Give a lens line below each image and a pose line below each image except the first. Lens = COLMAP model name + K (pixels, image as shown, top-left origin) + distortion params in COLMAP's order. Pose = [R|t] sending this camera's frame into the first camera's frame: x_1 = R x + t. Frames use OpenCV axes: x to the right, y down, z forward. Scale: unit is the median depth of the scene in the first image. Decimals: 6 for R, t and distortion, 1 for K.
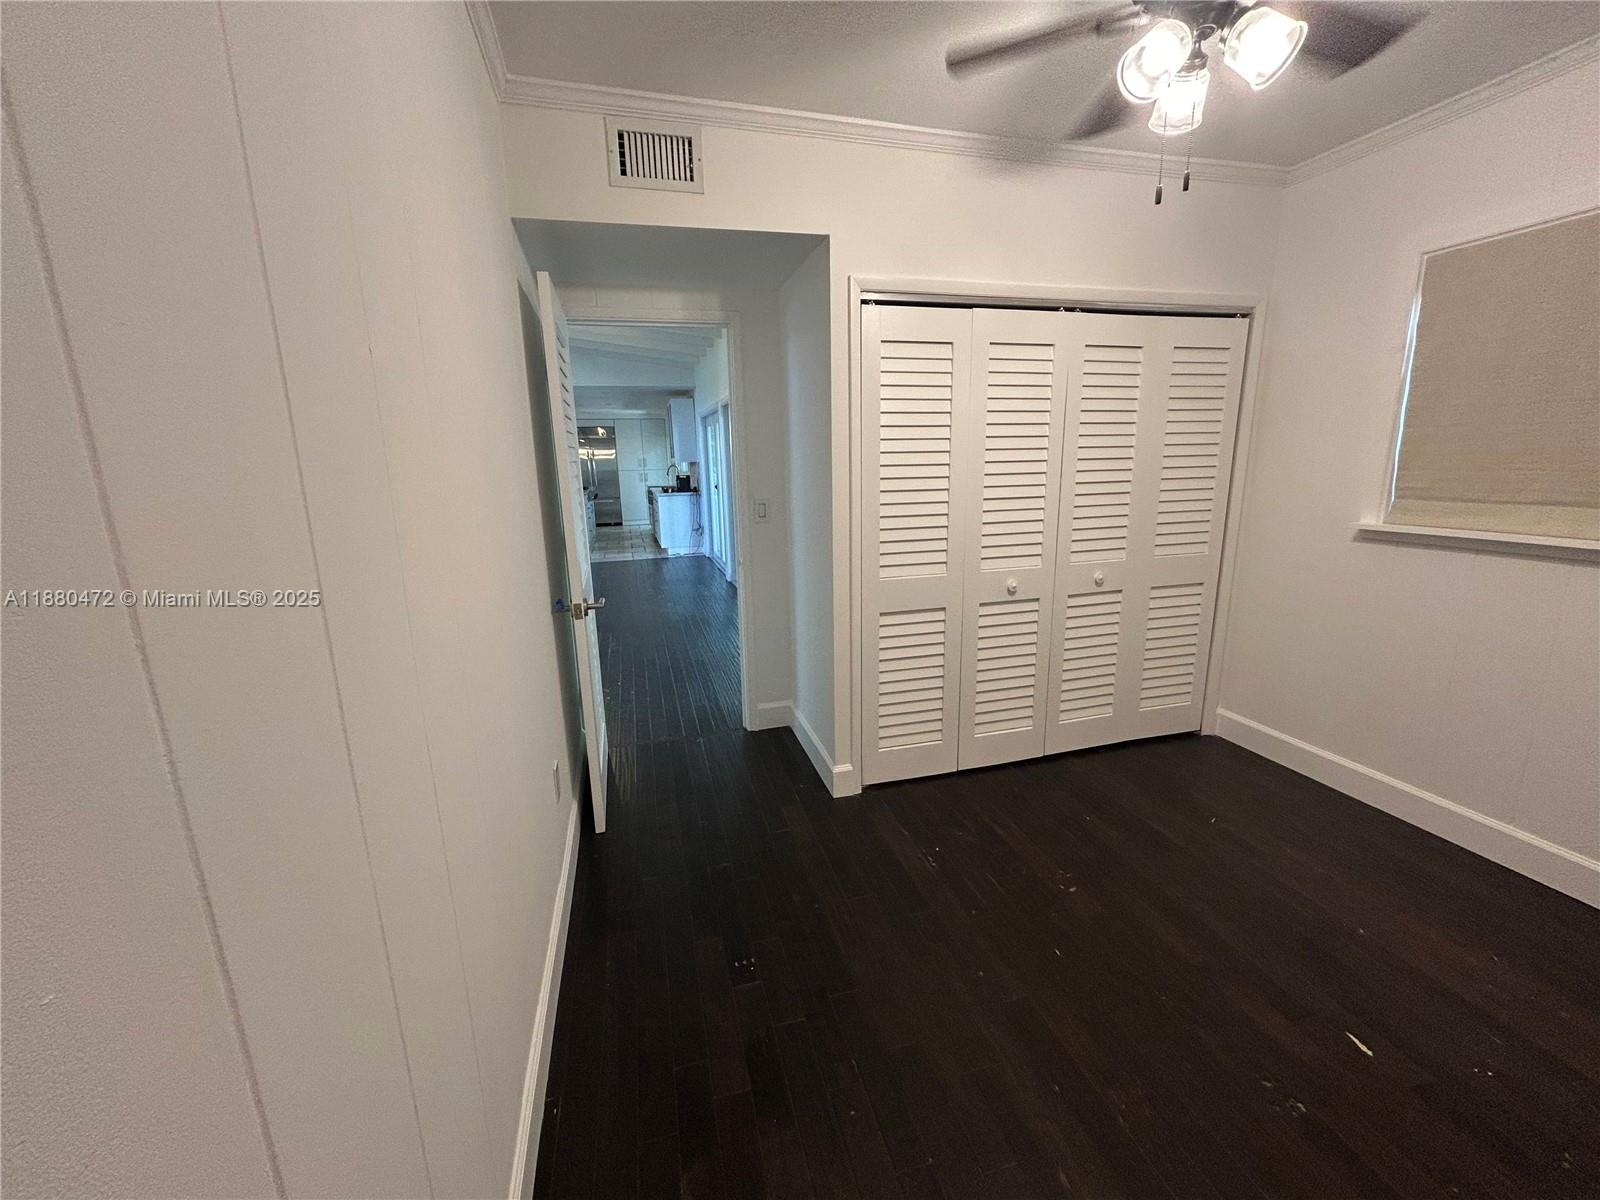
lens RADIAL K [[638.7, 0, 795.3], [0, 638.7, 601.7], [0, 0, 1]] dist [-0.001926, -0.000187]
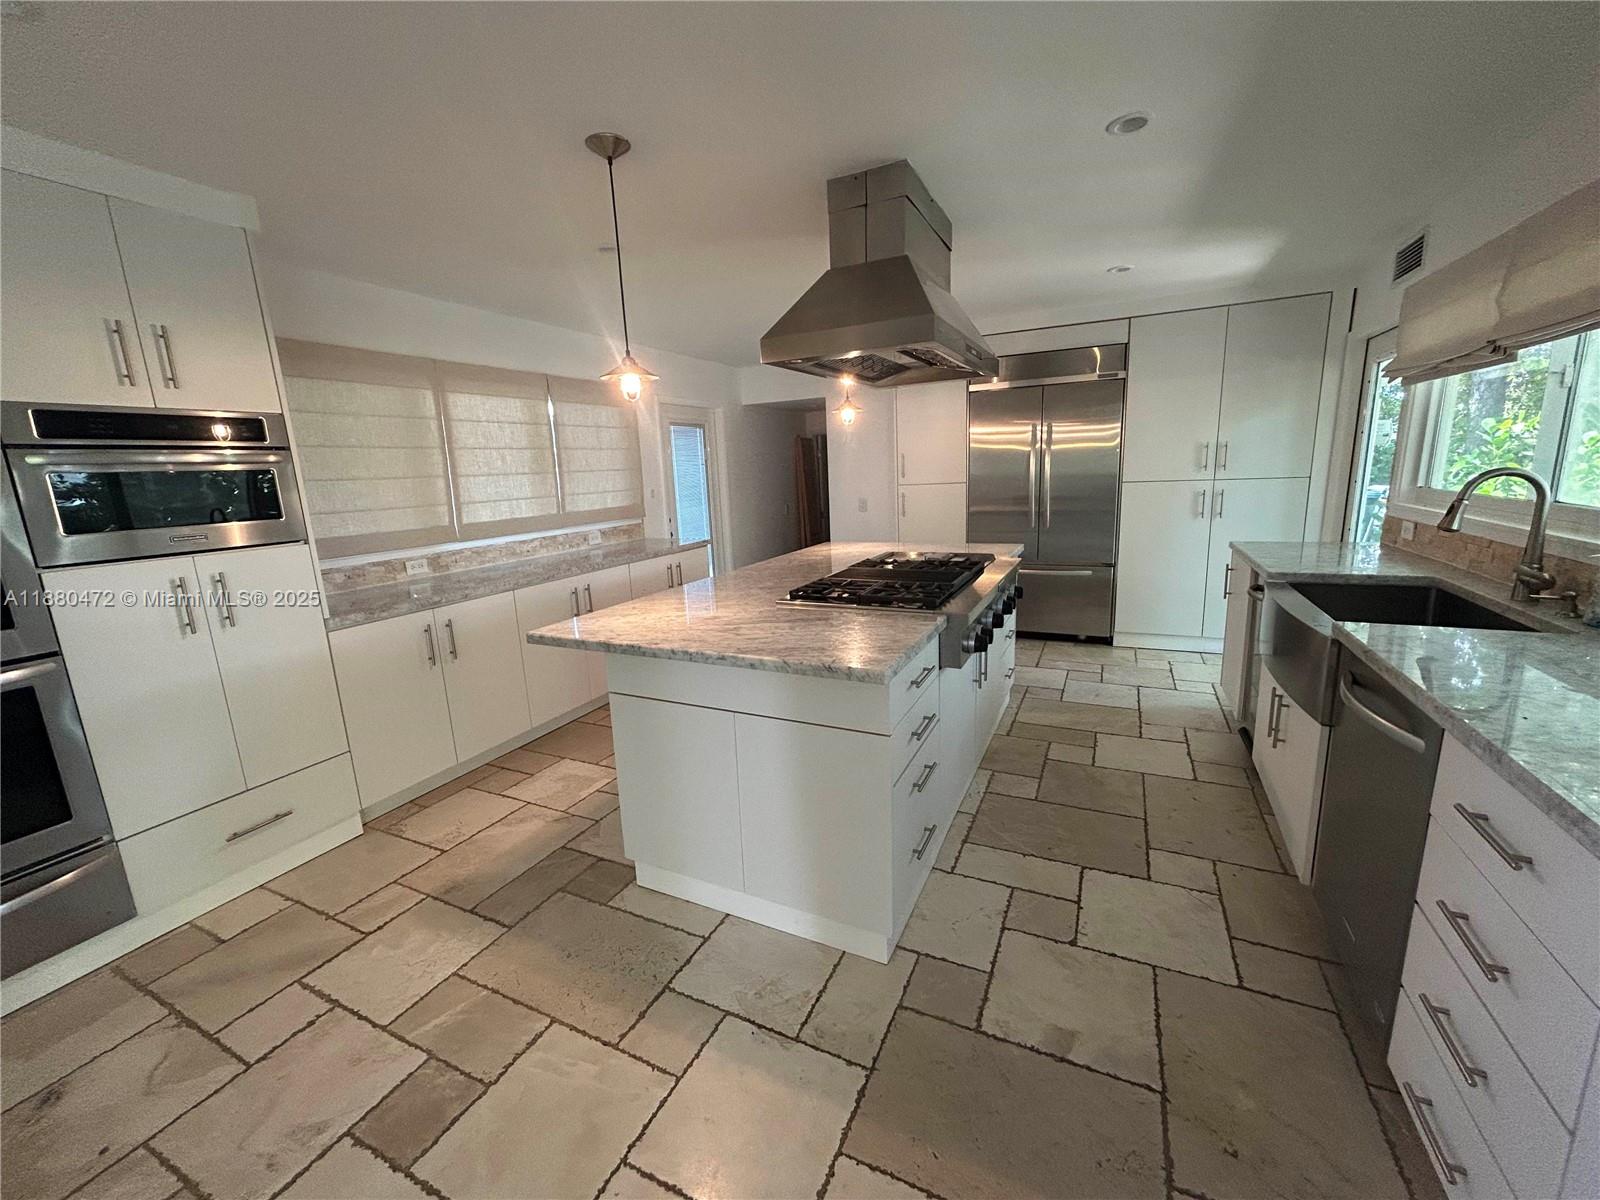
lens RADIAL K [[638.7, 0, 795.3], [0, 638.7, 601.7], [0, 0, 1]] dist [-0.001926, -0.000187]
pose [[0.753927, 0.130131, -0.643941, -0.183988], [-0.123712, 0.990772, 0.055379, -0.141288], [0.645205, 0.037912, 0.763068, 0.638408]]
